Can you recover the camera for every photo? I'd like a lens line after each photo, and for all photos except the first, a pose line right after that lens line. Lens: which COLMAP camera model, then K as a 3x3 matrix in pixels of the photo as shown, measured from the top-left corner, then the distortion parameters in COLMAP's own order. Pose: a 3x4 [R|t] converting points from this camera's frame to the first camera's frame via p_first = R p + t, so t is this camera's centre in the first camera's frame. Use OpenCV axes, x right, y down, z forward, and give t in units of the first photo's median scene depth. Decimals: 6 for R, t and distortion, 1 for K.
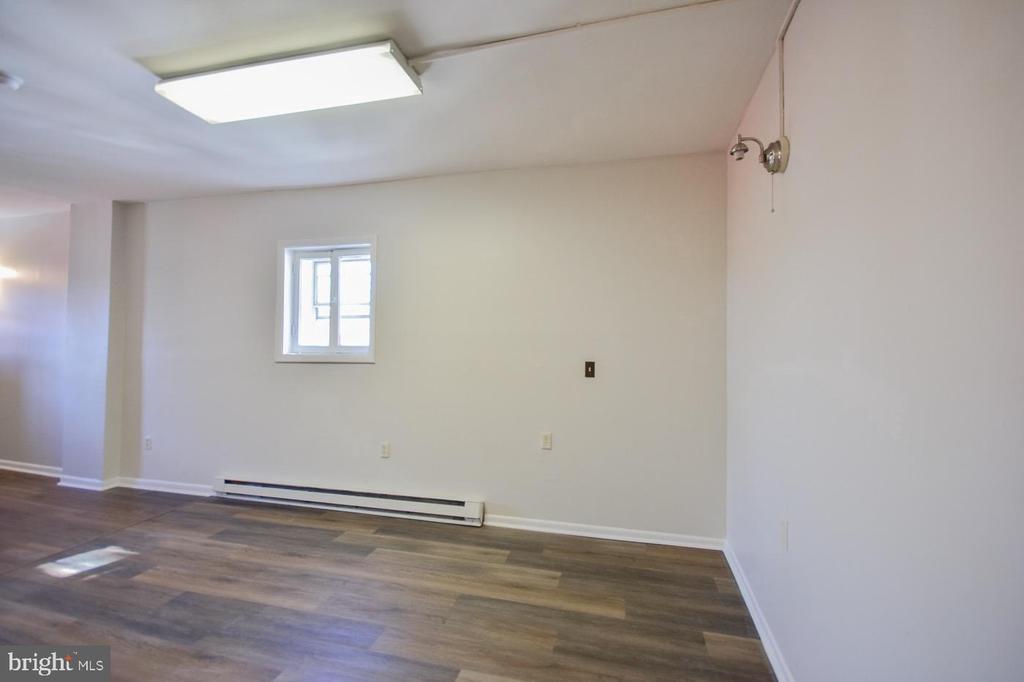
lens RADIAL K [[442.7, 0, 512.4], [0, 442.7, 343.9], [0, 0, 1]] dist [0.012363, -0.017560]
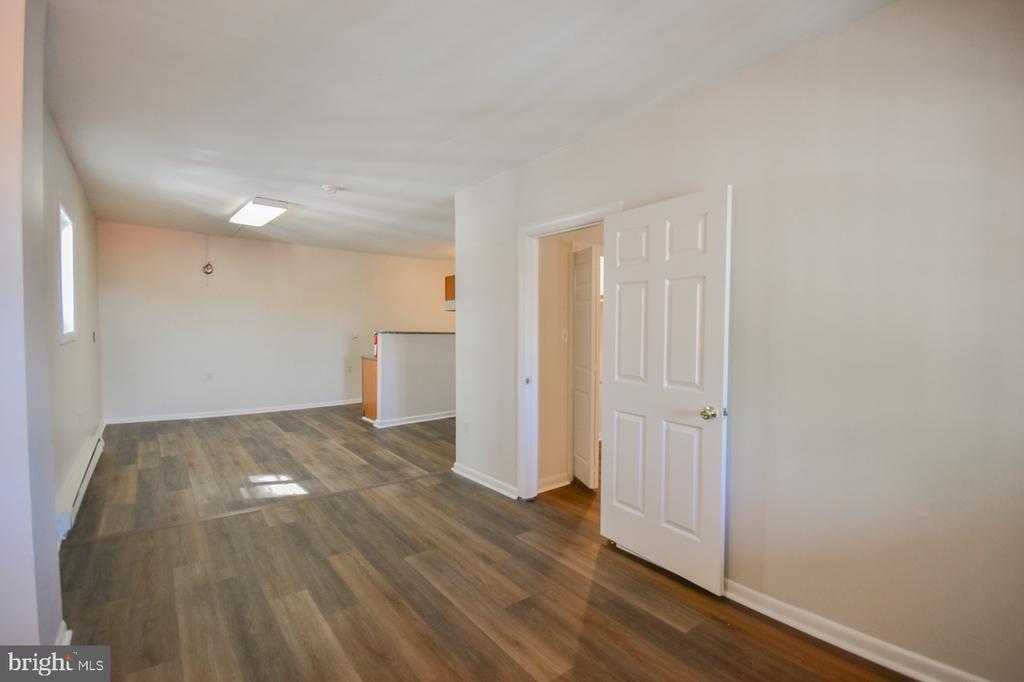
lens RADIAL K [[443.7, 0, 503.2], [0, 443.7, 341.4], [0, 0, 1]] dist [0.001657, 0.000086]
pose [[-0.793248, -0.031430, 0.608087, -1.973744], [-0.019173, 0.999461, 0.026646, 0.002884], [-0.608597, 0.009478, -0.793423, 1.373594]]
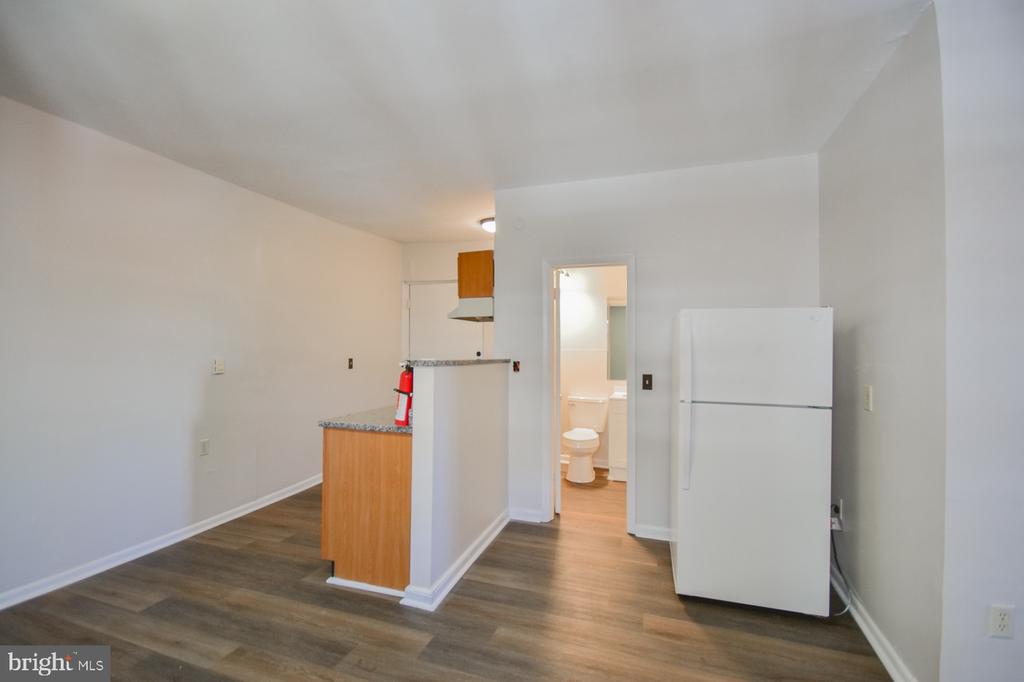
lens RADIAL K [[442.7, 0, 512.4], [0, 442.7, 343.9], [0, 0, 1]] dist [0.012363, -0.017560]
pose [[-0.996950, -0.009507, 0.077457, -0.612208], [-0.010958, 0.999772, -0.018335, 0.003243], [-0.077265, -0.019128, -0.996827, 0.933399]]
